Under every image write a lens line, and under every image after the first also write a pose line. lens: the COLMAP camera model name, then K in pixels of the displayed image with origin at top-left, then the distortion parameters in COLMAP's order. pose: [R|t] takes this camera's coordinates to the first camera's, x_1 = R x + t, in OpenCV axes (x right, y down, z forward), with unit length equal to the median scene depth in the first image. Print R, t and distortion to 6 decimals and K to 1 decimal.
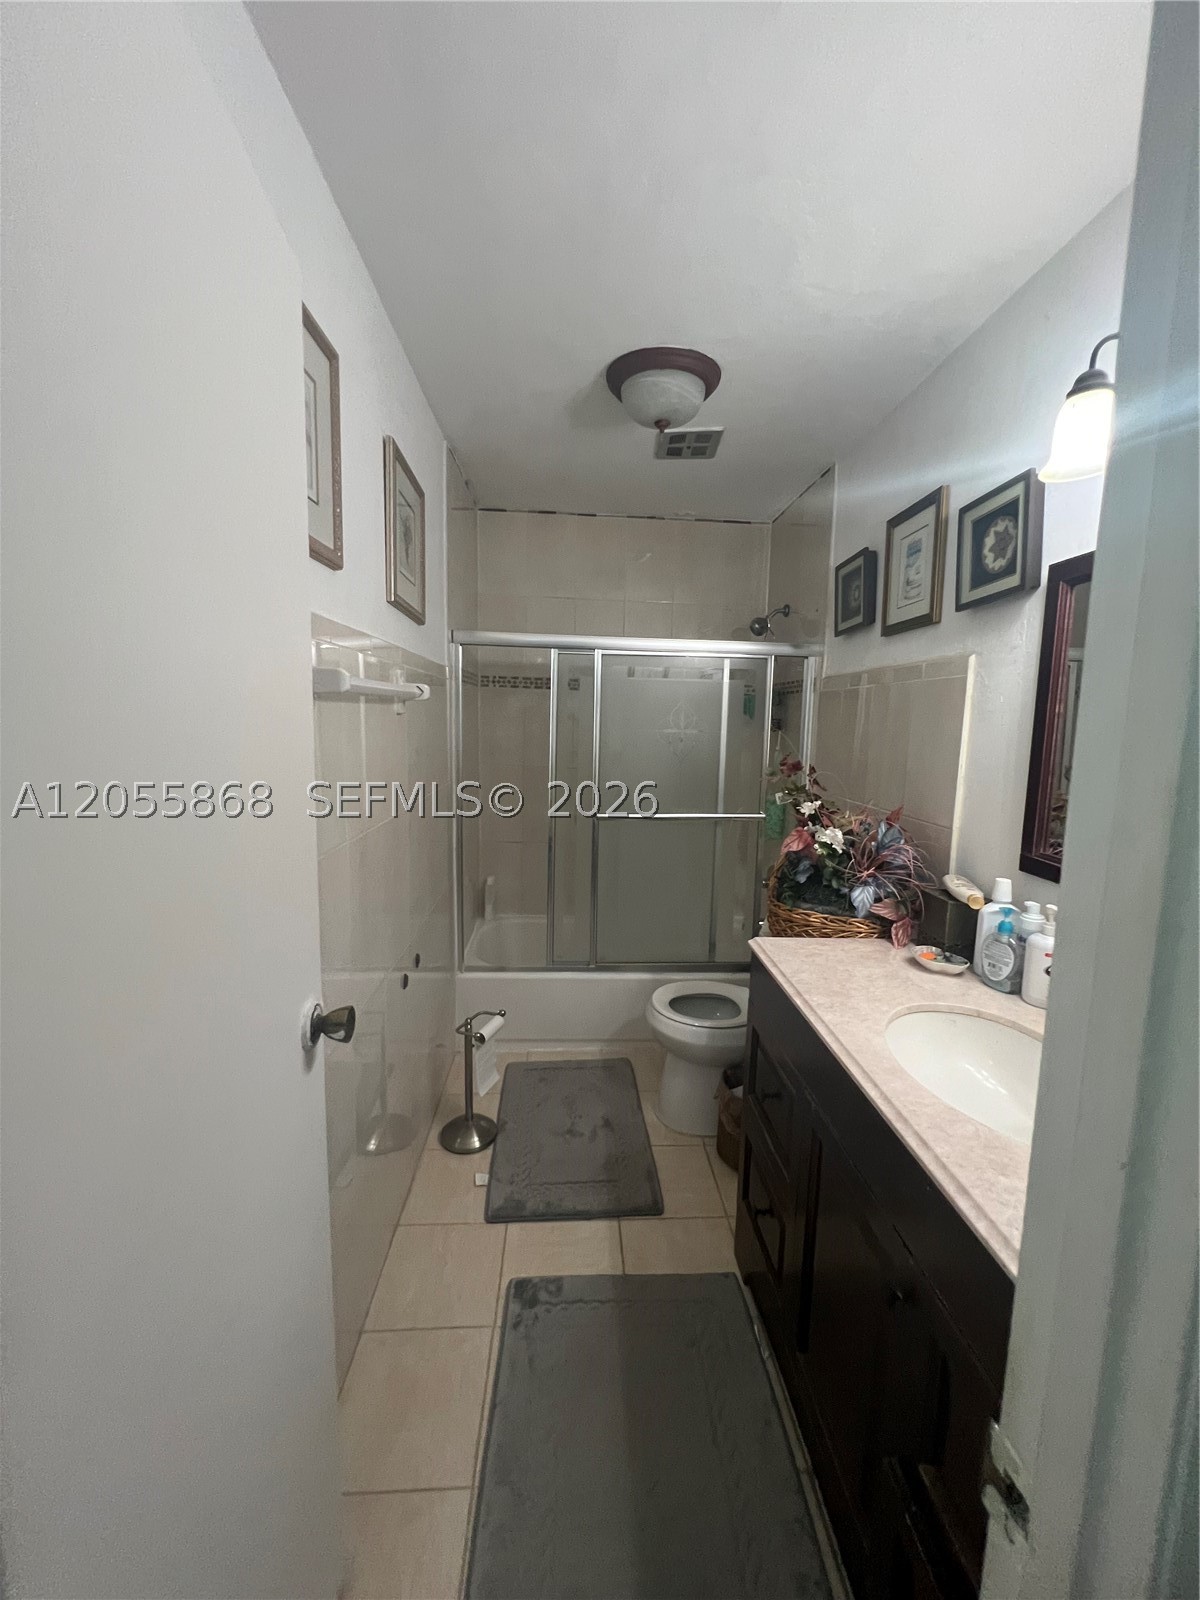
lens RADIAL K [[640.9, 0, 601.4], [0, 640.9, 794.7], [0, 0, 1]] dist [-0.011819, -0.000255]
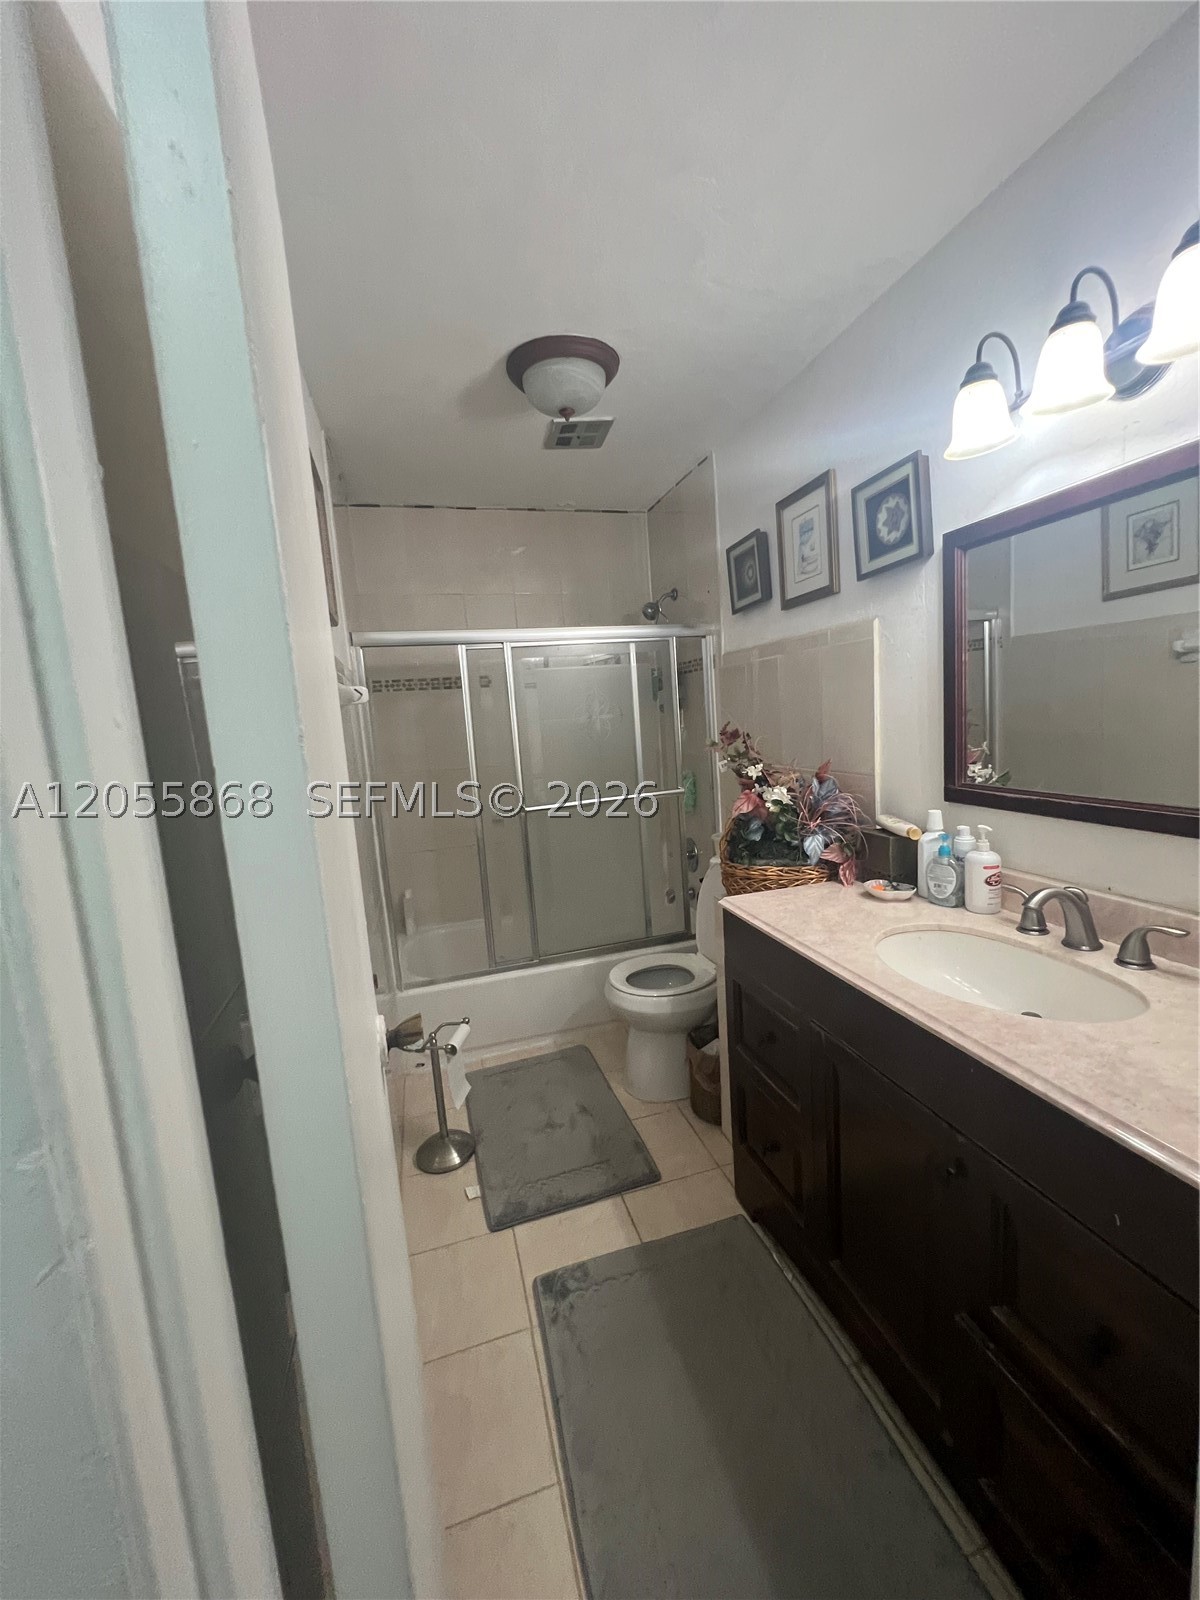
lens RADIAL K [[640.9, 0, 600.7], [0, 640.9, 796.5], [0, 0, 1]] dist [-0.011819, -0.000255]
pose [[0.969585, -0.120495, 0.213041, -0.146544], [0.119284, 0.992686, 0.018579, 0.011423], [-0.213722, 0.007399, 0.976867, 0.006079]]
